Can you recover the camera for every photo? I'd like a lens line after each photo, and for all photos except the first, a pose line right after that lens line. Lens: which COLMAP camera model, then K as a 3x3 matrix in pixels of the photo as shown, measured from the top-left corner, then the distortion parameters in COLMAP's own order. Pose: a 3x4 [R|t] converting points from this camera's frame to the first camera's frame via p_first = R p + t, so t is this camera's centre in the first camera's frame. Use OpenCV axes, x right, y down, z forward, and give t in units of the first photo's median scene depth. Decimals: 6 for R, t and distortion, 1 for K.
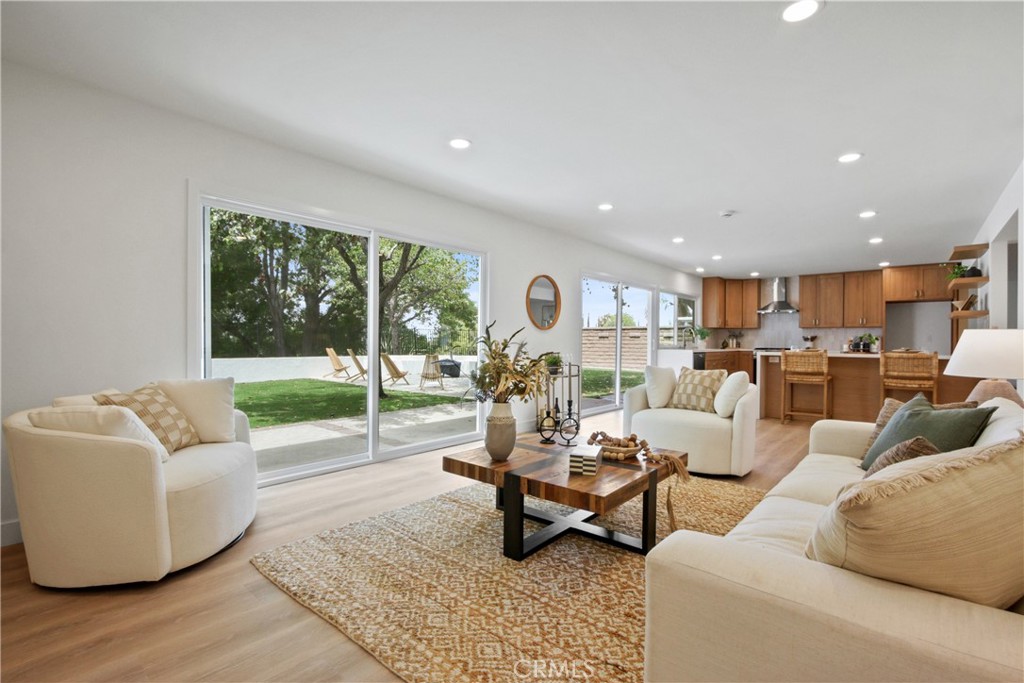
lens RADIAL K [[483.2, 0, 512.0], [0, 483.2, 341.5], [0, 0, 1]] dist [-0.000815, -0.000103]
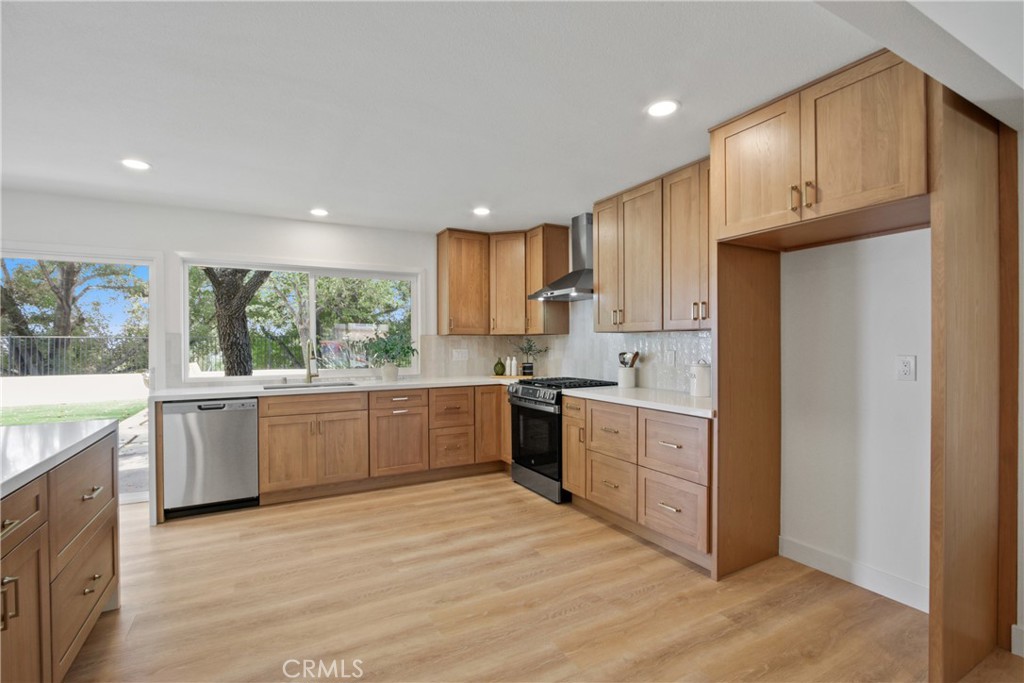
lens RADIAL K [[469.7, 0, 515.7], [0, 469.7, 345.5], [0, 0, 1]] dist [-0.019958, 0.000418]
pose [[0.930084, -0.007674, -0.367266, 0.694889], [0.010202, 0.999936, 0.004942, -0.020784], [0.367204, -0.008343, 0.930103, 0.627257]]
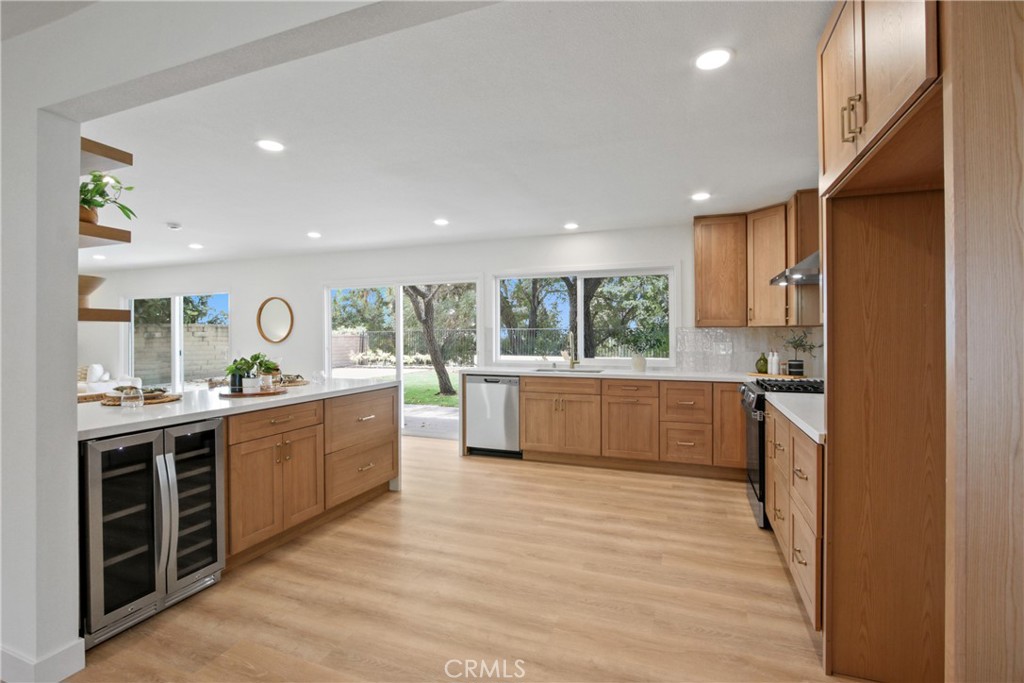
lens RADIAL K [[473.2, 0, 513.5], [0, 473.2, 335.9], [0, 0, 1]] dist [-0.020931, 0.000206]
pose [[0.318806, -0.002985, -0.947815, 0.838846], [0.005598, 0.999984, -0.001266, -0.021903], [0.947803, -0.004902, 0.318818, 0.733046]]
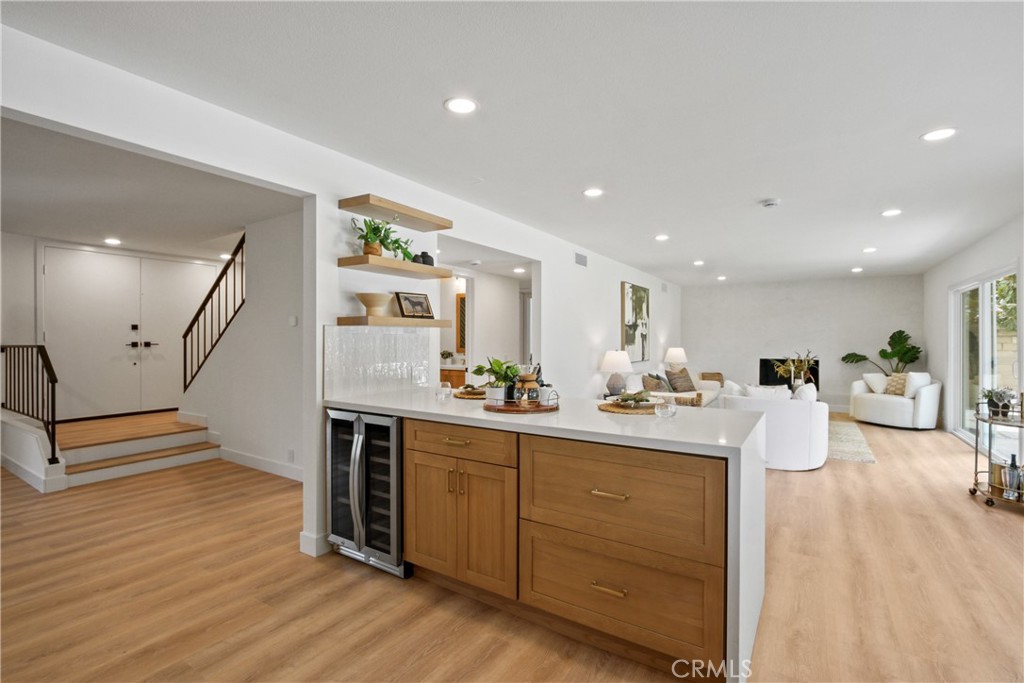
lens RADIAL K [[473.2, 0, 513.5], [0, 473.2, 335.9], [0, 0, 1]] dist [-0.020931, 0.000206]
pose [[-0.993615, -0.004567, -0.112727, 0.517600], [-0.004171, 0.999984, -0.003749, -0.022443], [0.112743, -0.003255, -0.993619, 0.924556]]
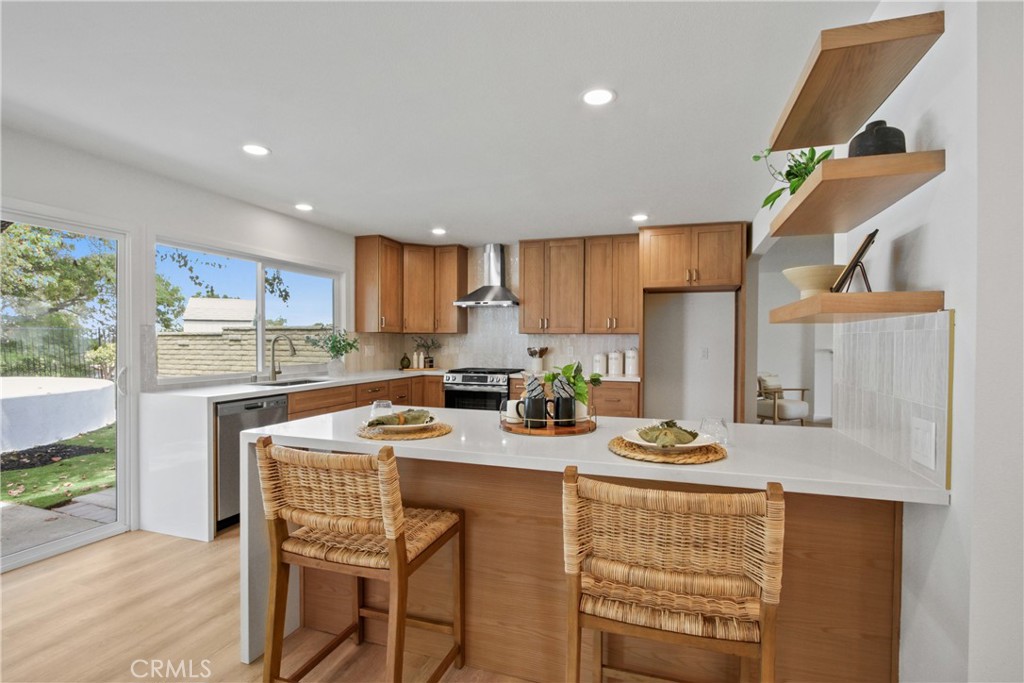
lens RADIAL K [[495.3, 0, 512.0], [0, 495.3, 341.5], [0, 0, 1]] dist [-0.042887, -0.000206]
pose [[0.935655, -0.001751, 0.352911, 0.393151], [-0.000766, 0.999975, 0.006991, -0.023696], [-0.352914, -0.006811, 0.935631, 0.475169]]
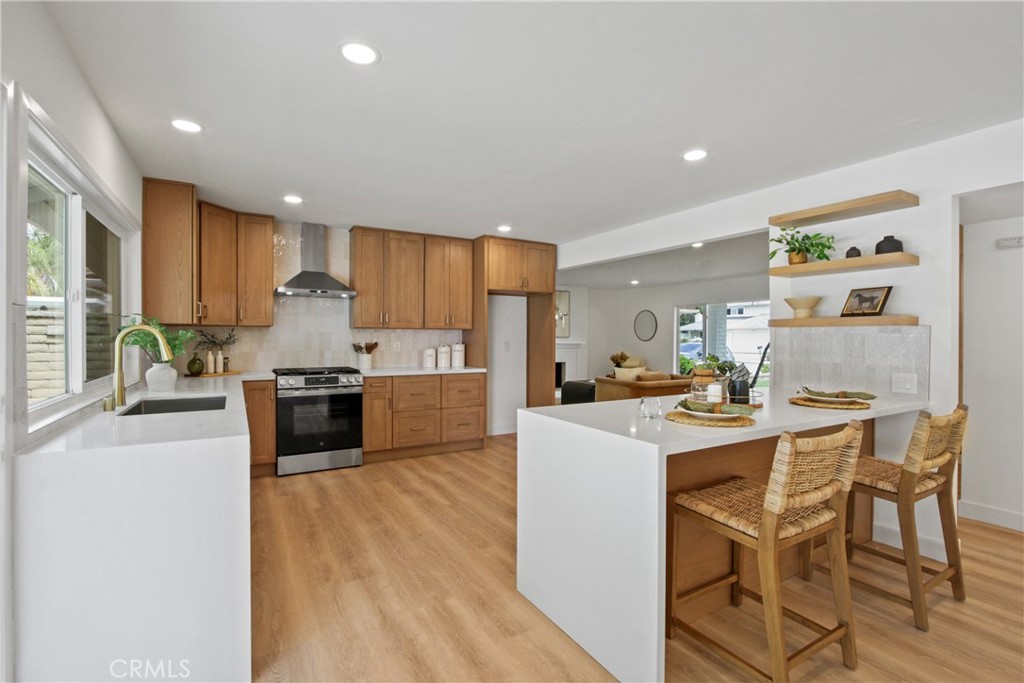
lens RADIAL K [[473.2, 0, 513.5], [0, 473.2, 335.9], [0, 0, 1]] dist [-0.020931, 0.000206]
pose [[0.342847, -0.004178, 0.939382, 0.186947], [-0.005242, 0.999966, 0.006360, -0.024342], [-0.939377, -0.007105, 0.342813, 0.688303]]
